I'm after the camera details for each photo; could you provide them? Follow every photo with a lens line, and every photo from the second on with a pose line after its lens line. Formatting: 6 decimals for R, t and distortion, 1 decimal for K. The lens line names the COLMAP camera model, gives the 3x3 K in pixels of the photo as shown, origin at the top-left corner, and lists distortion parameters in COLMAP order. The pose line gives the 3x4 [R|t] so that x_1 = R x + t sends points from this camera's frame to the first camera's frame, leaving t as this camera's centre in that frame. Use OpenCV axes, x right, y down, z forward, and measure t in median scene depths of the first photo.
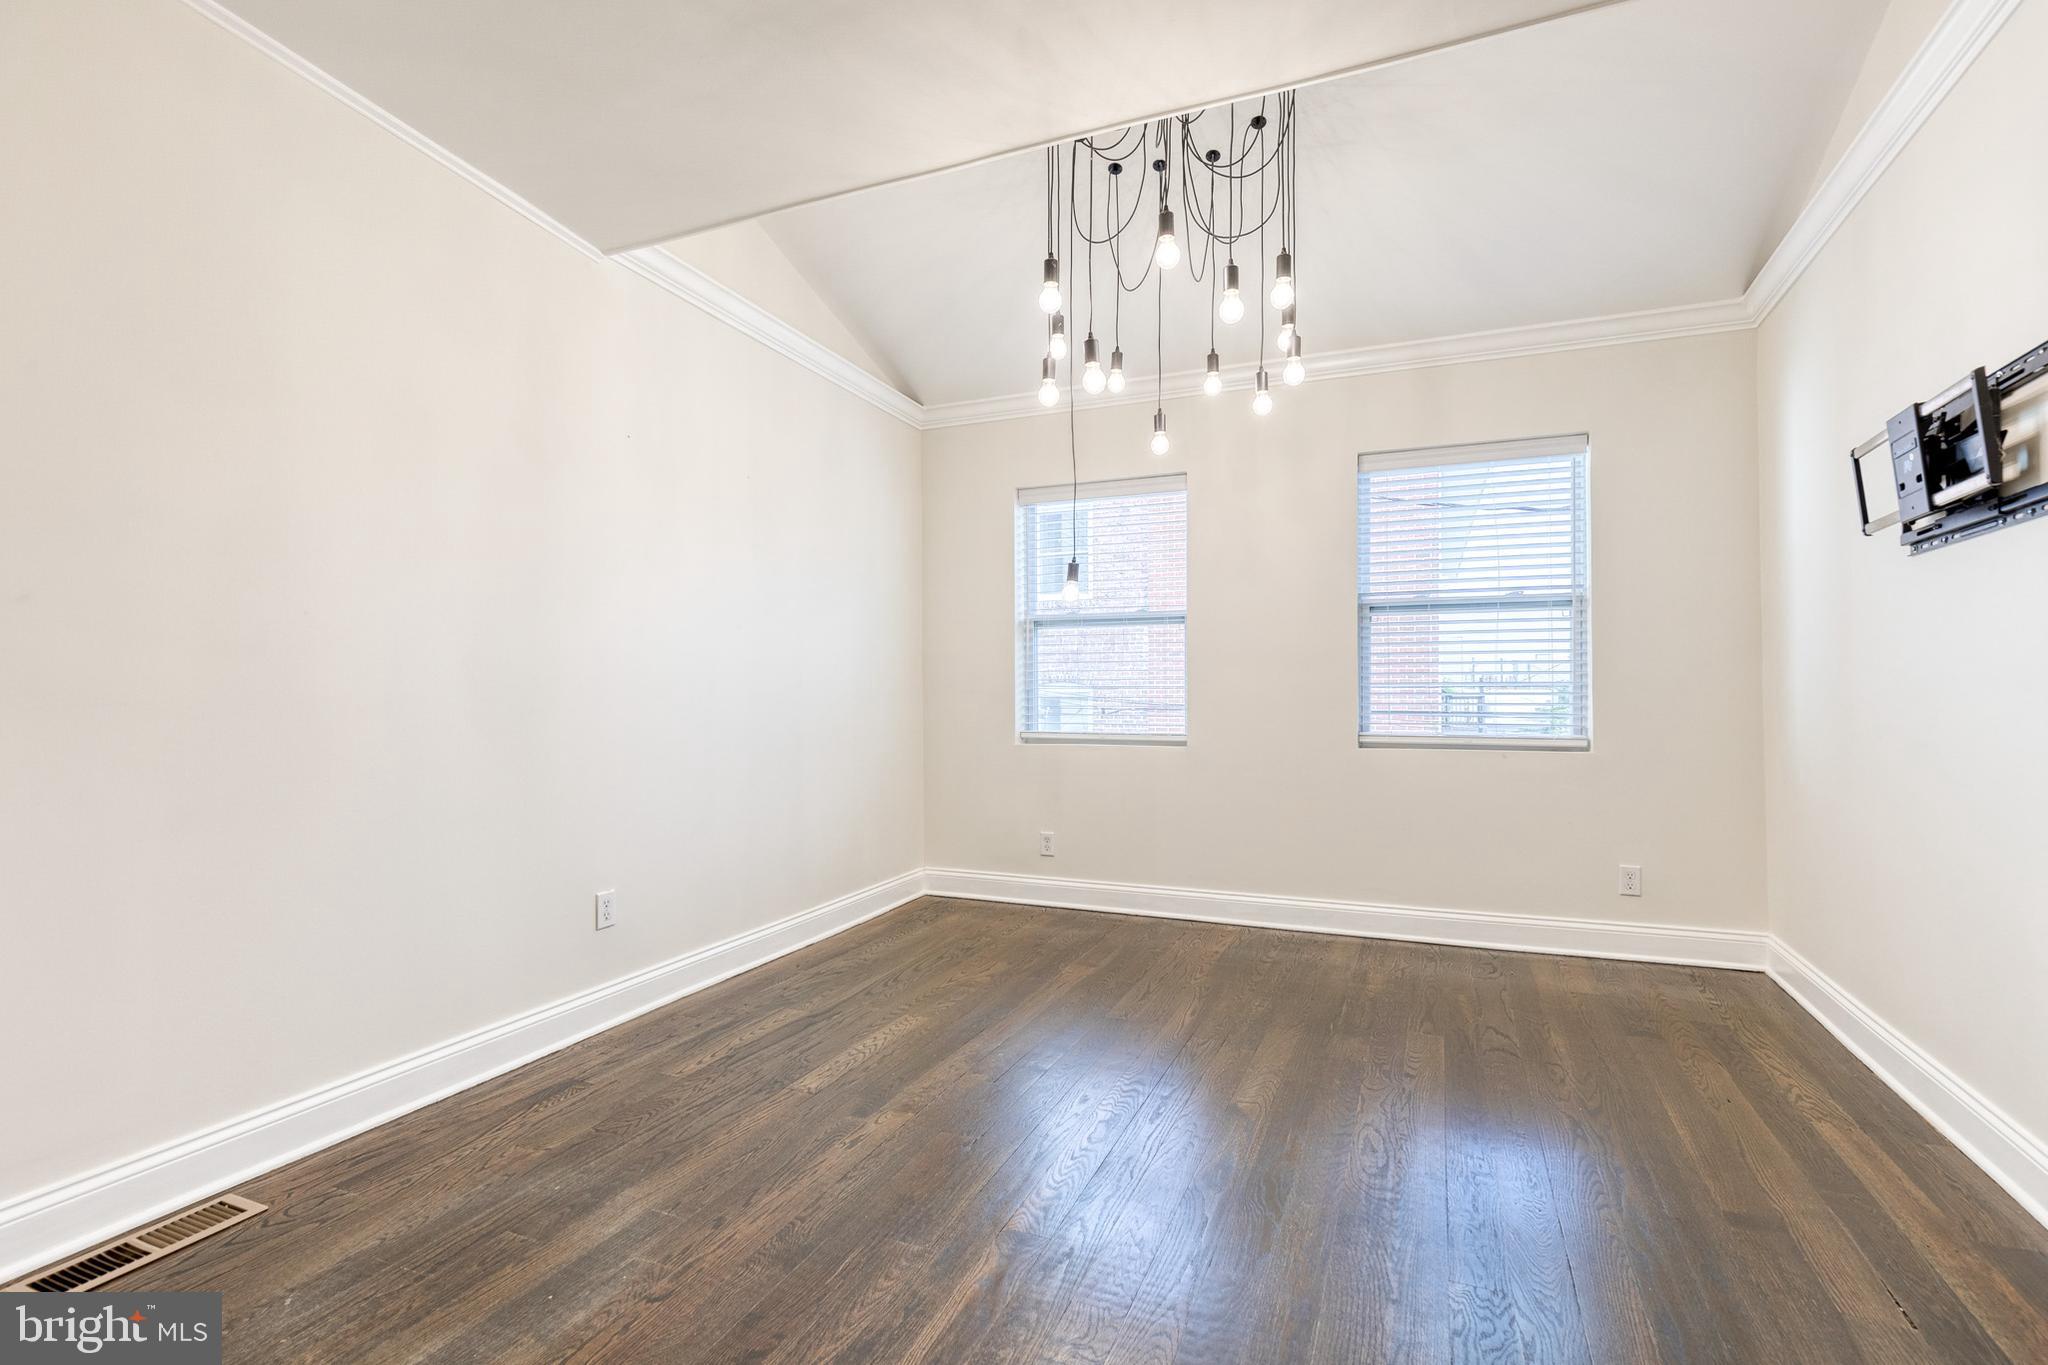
lens RADIAL K [[925.1, 0, 1017.0], [0, 925.1, 688.3], [0, 0, 1]] dist [0.016862, -0.001357]
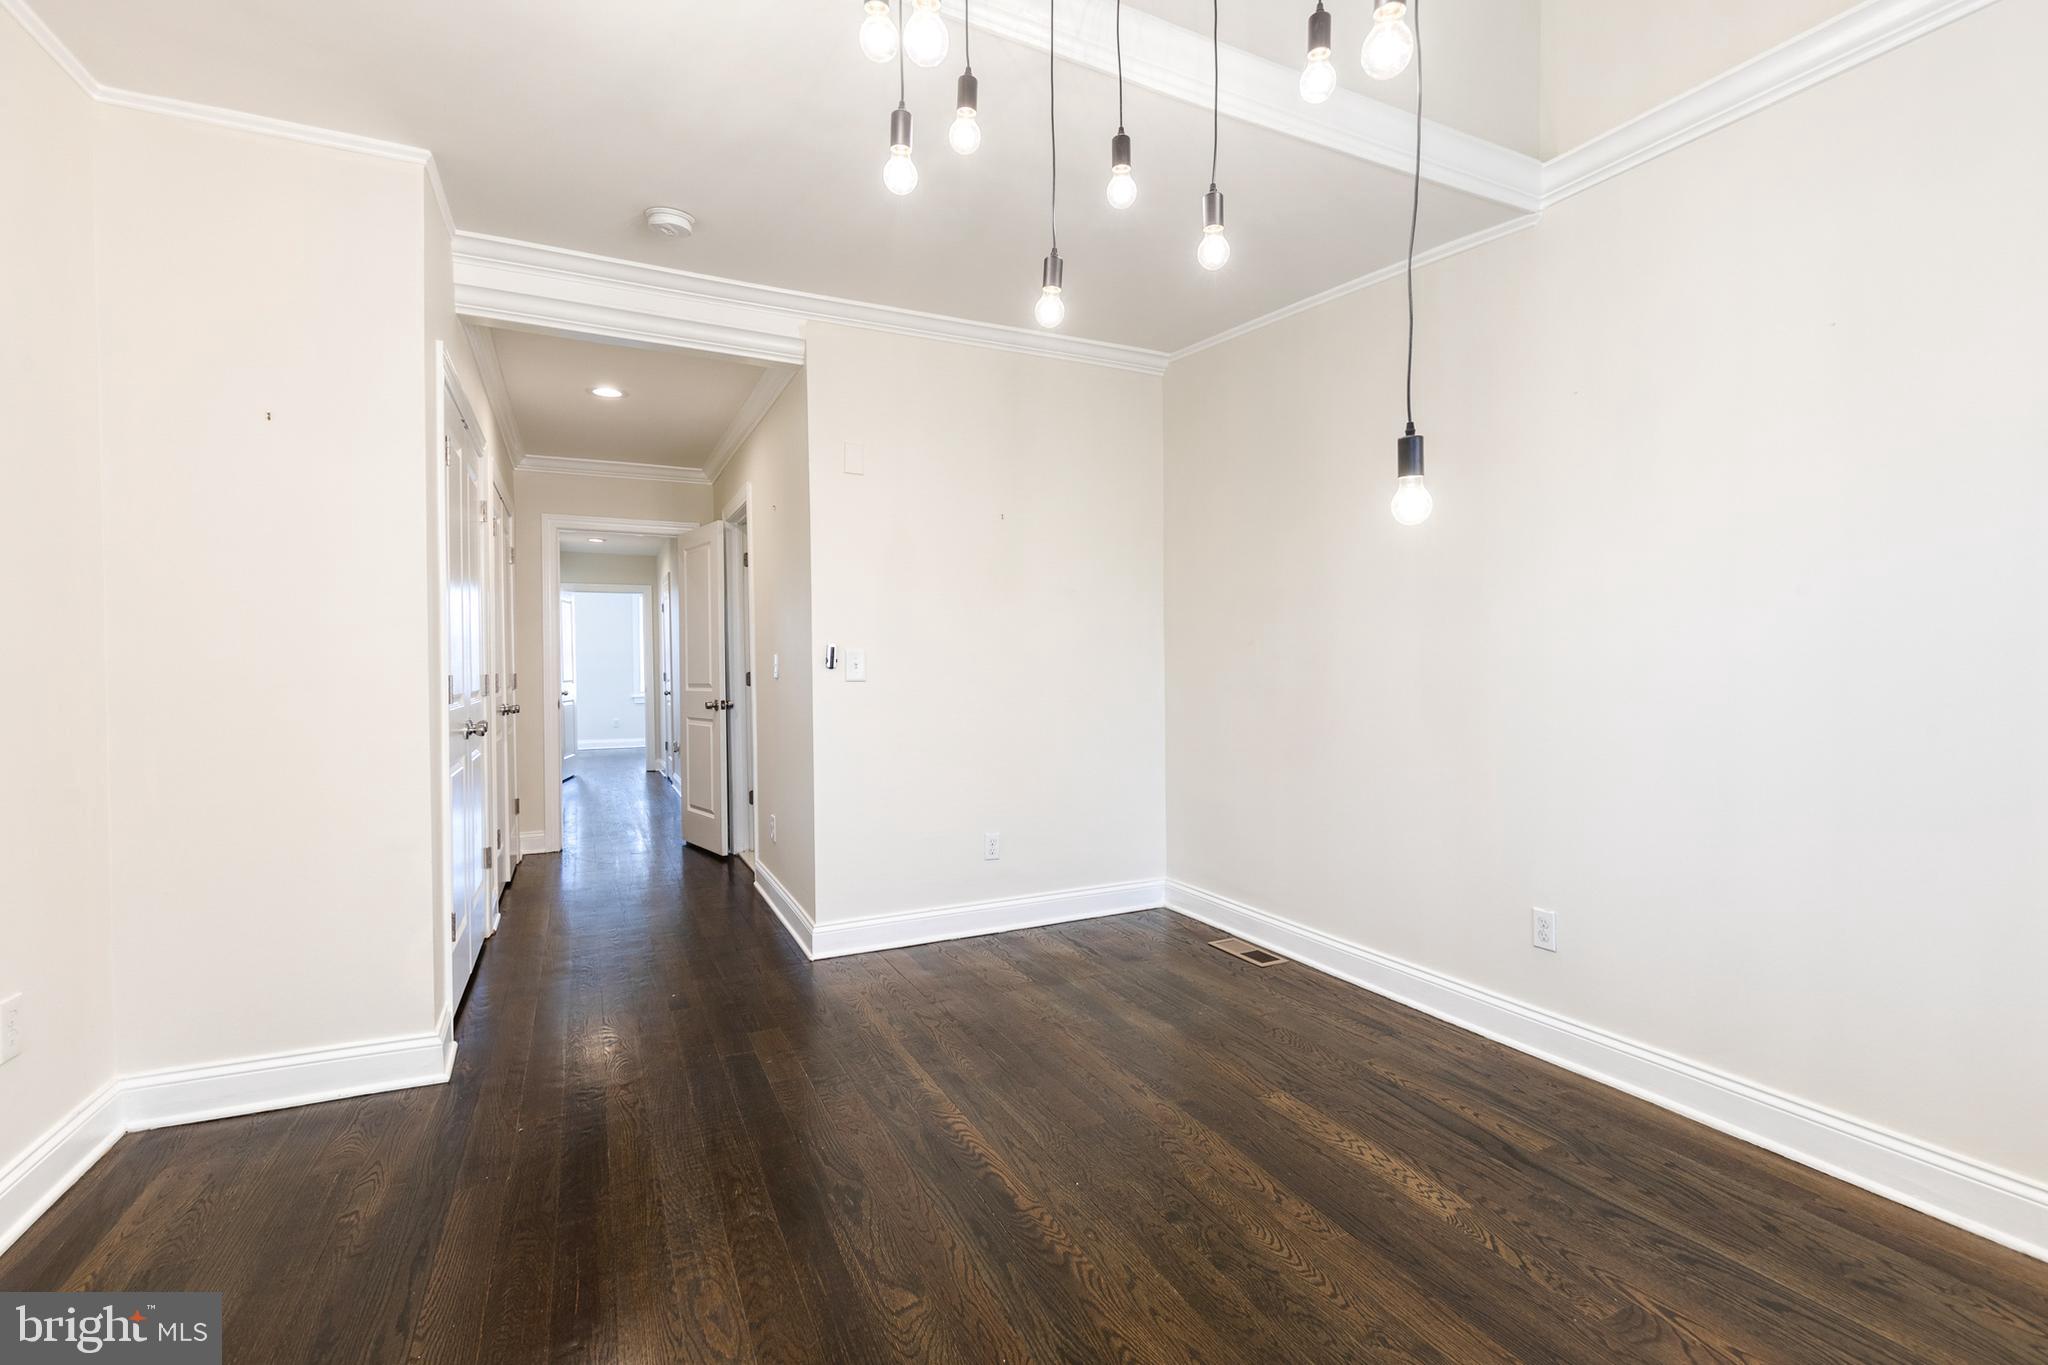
lens RADIAL K [[925.1, 0, 1018.6], [0, 925.1, 678.8], [0, 0, 1]] dist [0.016862, -0.001357]
pose [[-0.655354, 0.012917, -0.755211, 0.605256], [0.011129, 0.999910, 0.007445, -0.013007], [0.755240, -0.003526, -0.655439, 1.299097]]
